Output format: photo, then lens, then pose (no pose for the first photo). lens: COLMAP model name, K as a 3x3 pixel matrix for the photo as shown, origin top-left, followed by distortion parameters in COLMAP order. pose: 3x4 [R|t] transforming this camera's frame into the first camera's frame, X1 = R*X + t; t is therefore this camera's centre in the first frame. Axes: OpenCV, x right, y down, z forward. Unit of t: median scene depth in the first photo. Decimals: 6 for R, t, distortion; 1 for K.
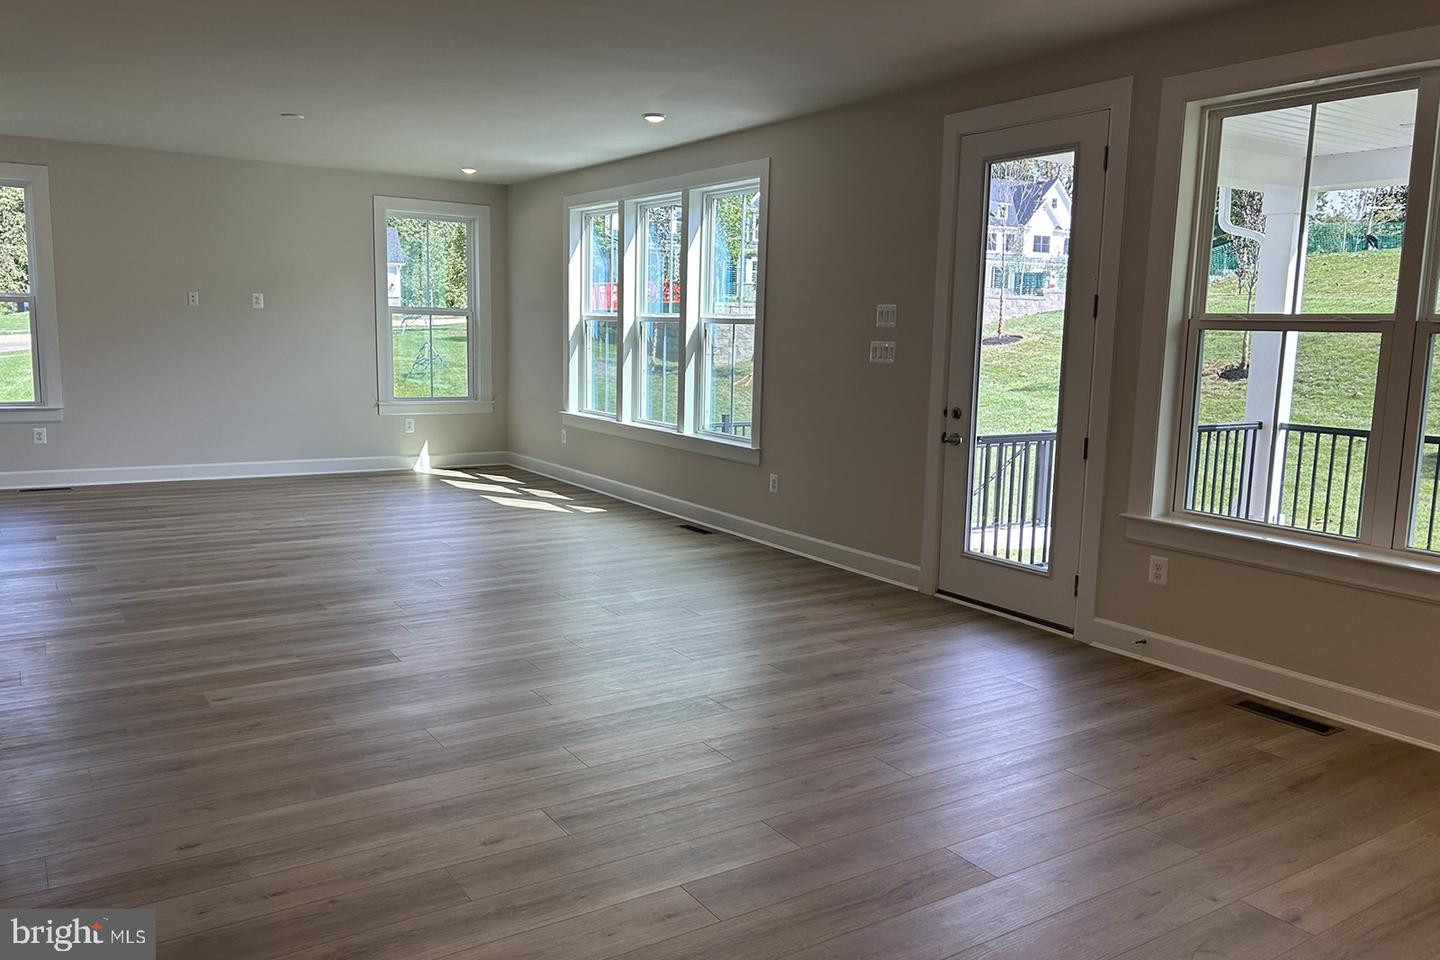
lens RADIAL K [[1084.6, 0, 720.0], [0, 1084.6, 480.0], [0, 0, 1]] dist [0.077140, -0.112584]
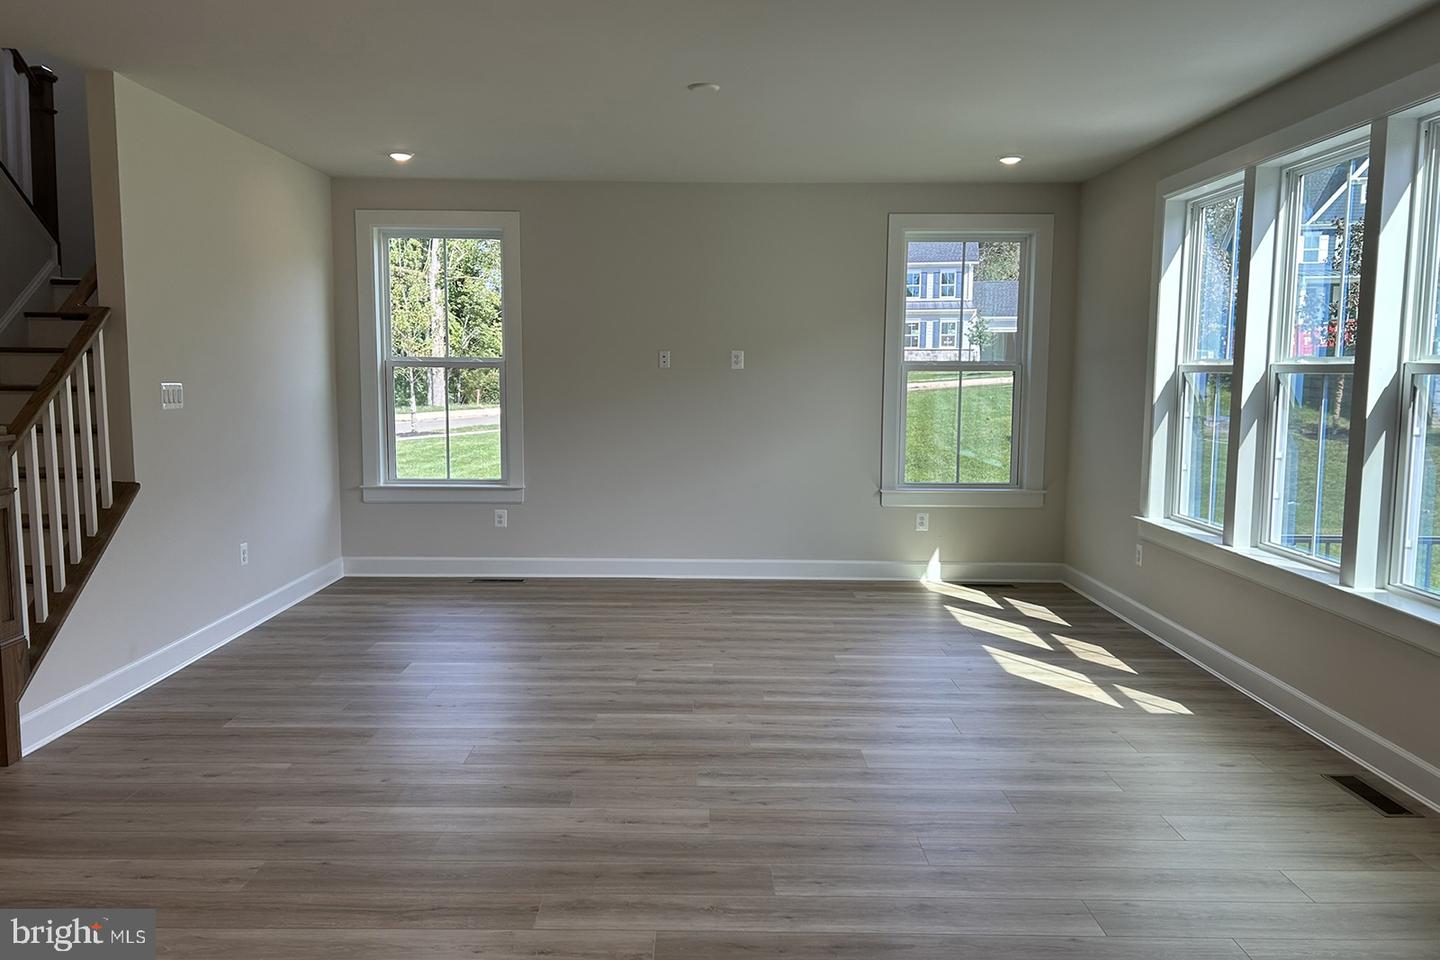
lens RADIAL K [[1049.1, 0, 714.8], [0, 1049.1, 484.4], [0, 0, 1]] dist [0.074100, -0.106292]
pose [[0.827031, 0.039257, -0.560784, -0.003302], [-0.064445, 0.997603, -0.025206, -0.054305], [0.558450, 0.056986, 0.827578, 0.375255]]
